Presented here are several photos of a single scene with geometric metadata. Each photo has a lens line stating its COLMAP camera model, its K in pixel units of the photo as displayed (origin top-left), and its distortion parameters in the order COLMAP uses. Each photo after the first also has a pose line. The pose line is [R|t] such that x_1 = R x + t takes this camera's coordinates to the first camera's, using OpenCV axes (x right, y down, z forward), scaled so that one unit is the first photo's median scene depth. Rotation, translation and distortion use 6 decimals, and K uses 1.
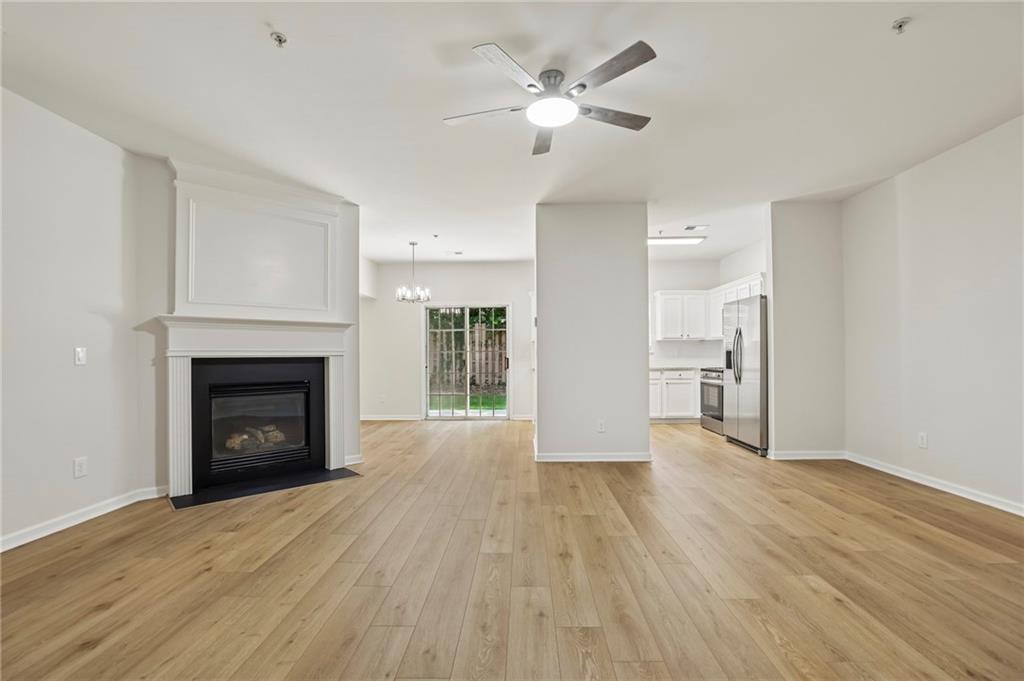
lens RADIAL K [[448.7, 0, 515.8], [0, 448.7, 354.7], [0, 0, 1]] dist [-0.046098, 0.017812]
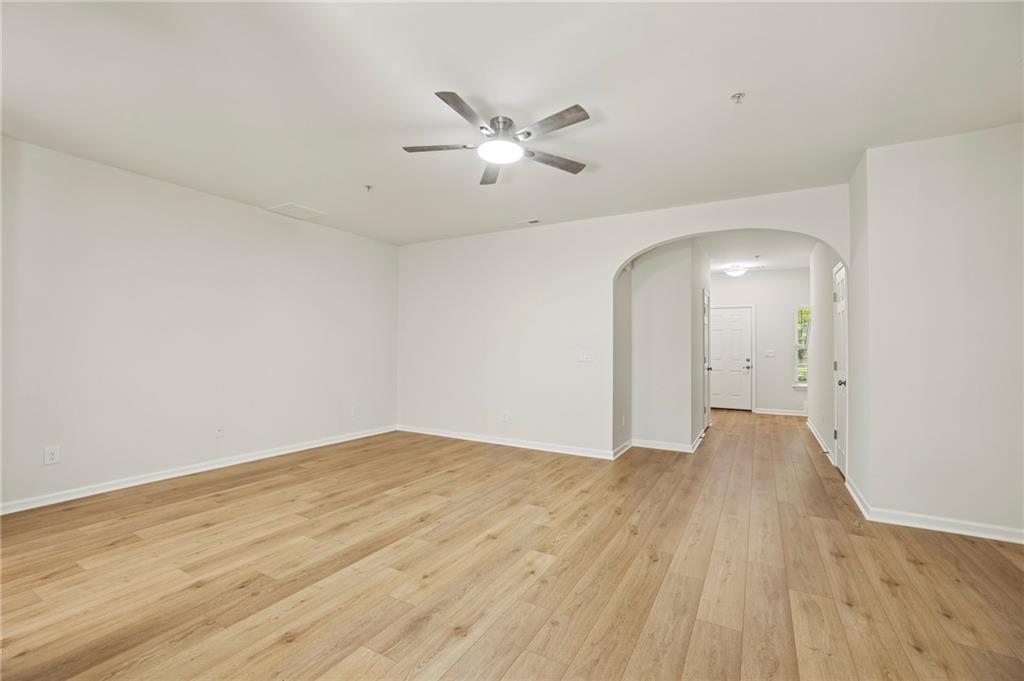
lens RADIAL K [[440.9, 0, 509.8], [0, 440.9, 347.3], [0, 0, 1]] dist [-0.050190, 0.017965]
pose [[-0.876365, 0.000687, 0.481647, -0.303604], [-0.001834, 0.999987, -0.004762, -0.023522], [-0.481644, -0.005056, -0.876353, 1.257740]]
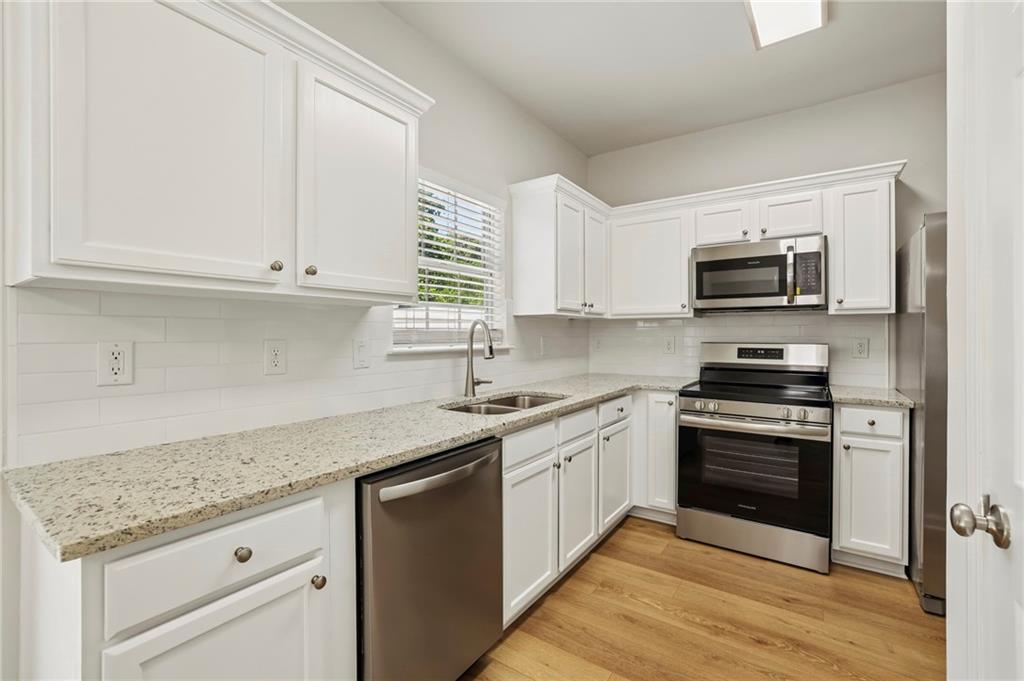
lens RADIAL K [[443.1, 0, 512.0], [0, 443.1, 333.6], [0, 0, 1]] dist [-0.044351, 0.016844]
pose [[0.556539, 0.006232, 0.830798, 0.023586], [-0.001479, 0.999978, -0.006510, -0.027830], [-0.830820, 0.002394, 0.556536, 1.576984]]
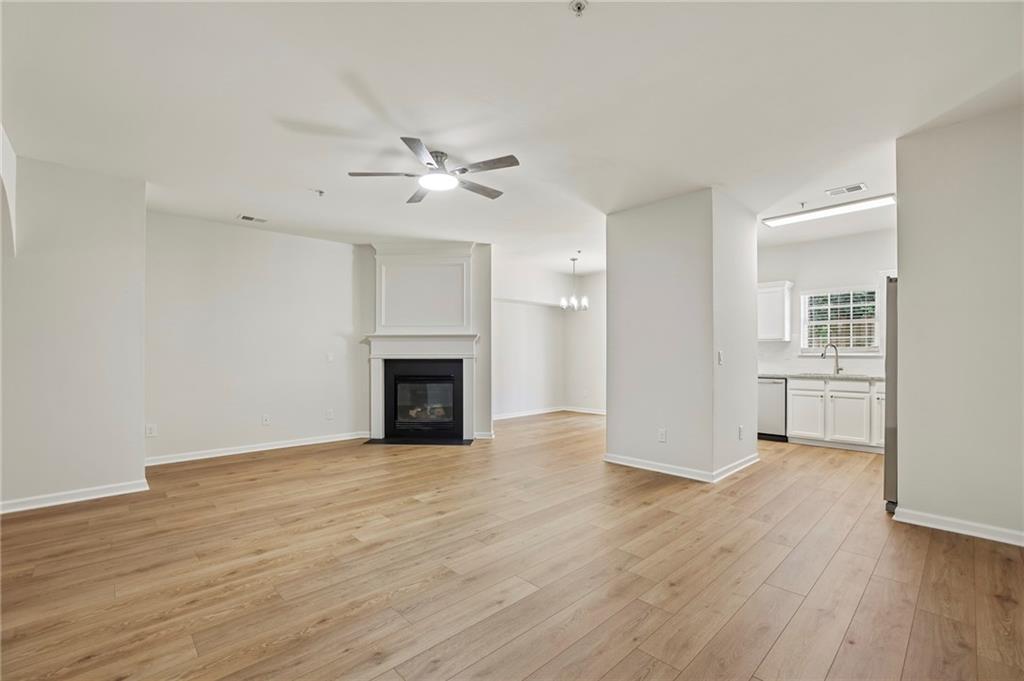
lens RADIAL K [[445.9, 0, 513.6], [0, 445.9, 355.1], [0, 0, 1]] dist [-0.050882, 0.021334]
pose [[0.702878, 0.008136, -0.711264, 0.768802], [-0.002244, 0.999955, 0.009220, -0.022748], [0.711307, -0.004885, 0.702865, 0.141848]]
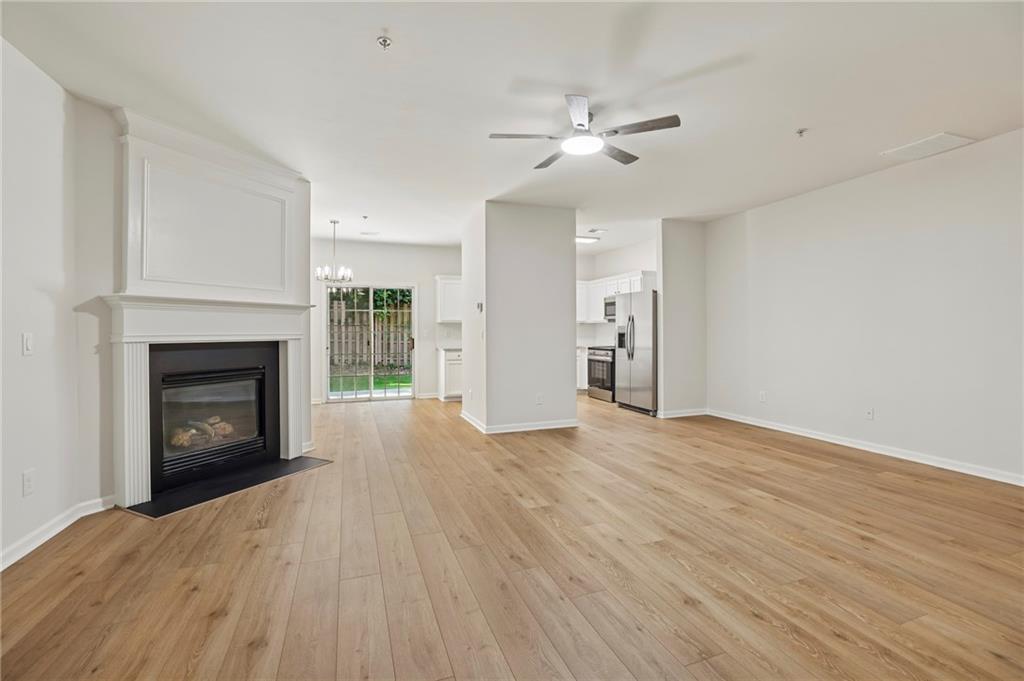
lens RADIAL K [[443.1, 0, 512.0], [0, 443.1, 333.6], [0, 0, 1]] dist [-0.044351, 0.016844]
pose [[0.932518, 0.000356, 0.361124, -0.348451], [-0.001308, 0.999996, 0.002391, -0.014371], [-0.361122, -0.002702, 0.932515, -0.047385]]
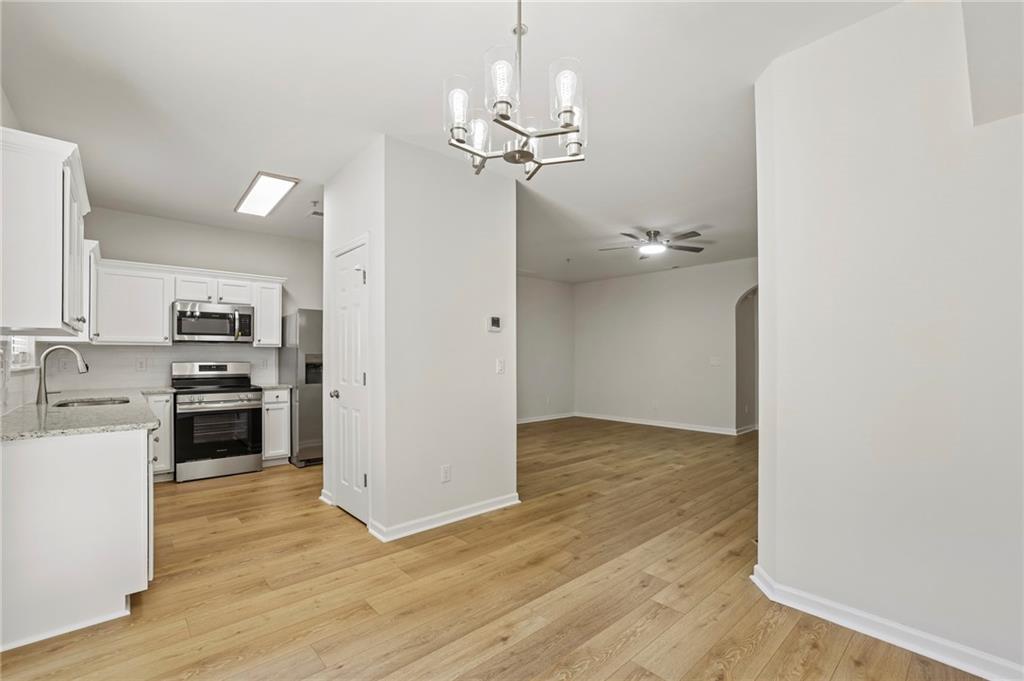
lens RADIAL K [[445.9, 0, 513.6], [0, 445.9, 355.1], [0, 0, 1]] dist [-0.050882, 0.021334]
pose [[-0.685045, 0.009636, 0.728437, -0.634972], [0.006093, 0.999953, -0.007498, -0.022333], [-0.728475, -0.000698, -0.685072, 1.871368]]
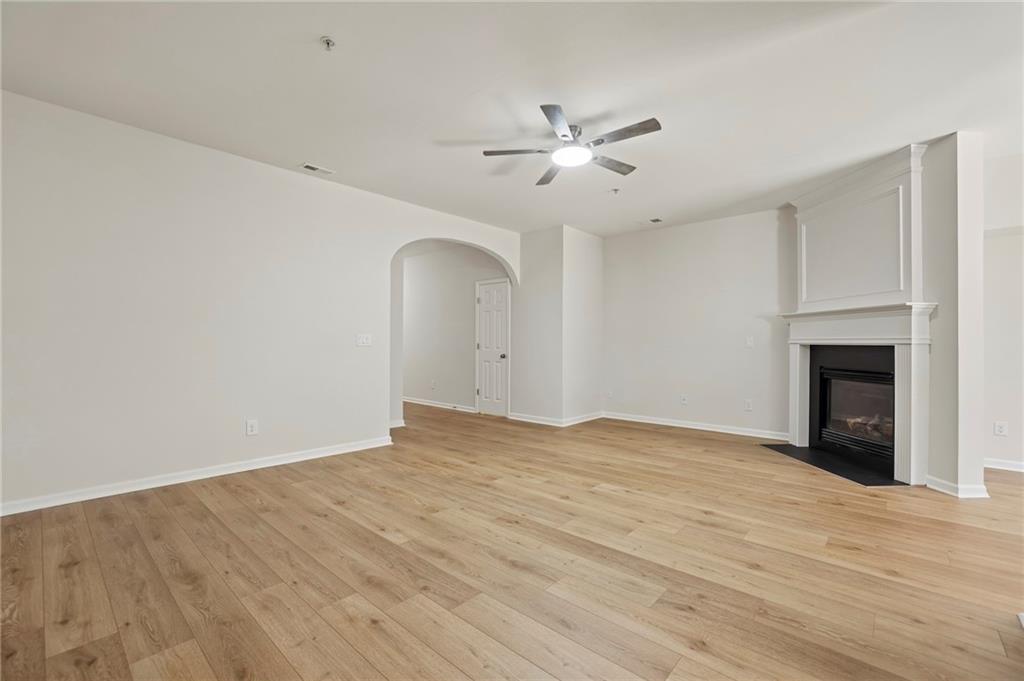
lens RADIAL K [[443.1, 0, 512.0], [0, 443.1, 333.6], [0, 0, 1]] dist [-0.044351, 0.016844]
pose [[-0.653636, -0.011039, -0.756729, 0.757059], [-0.001133, 0.999907, -0.013608, -0.006066], [0.756808, -0.008037, -0.653587, 1.098887]]
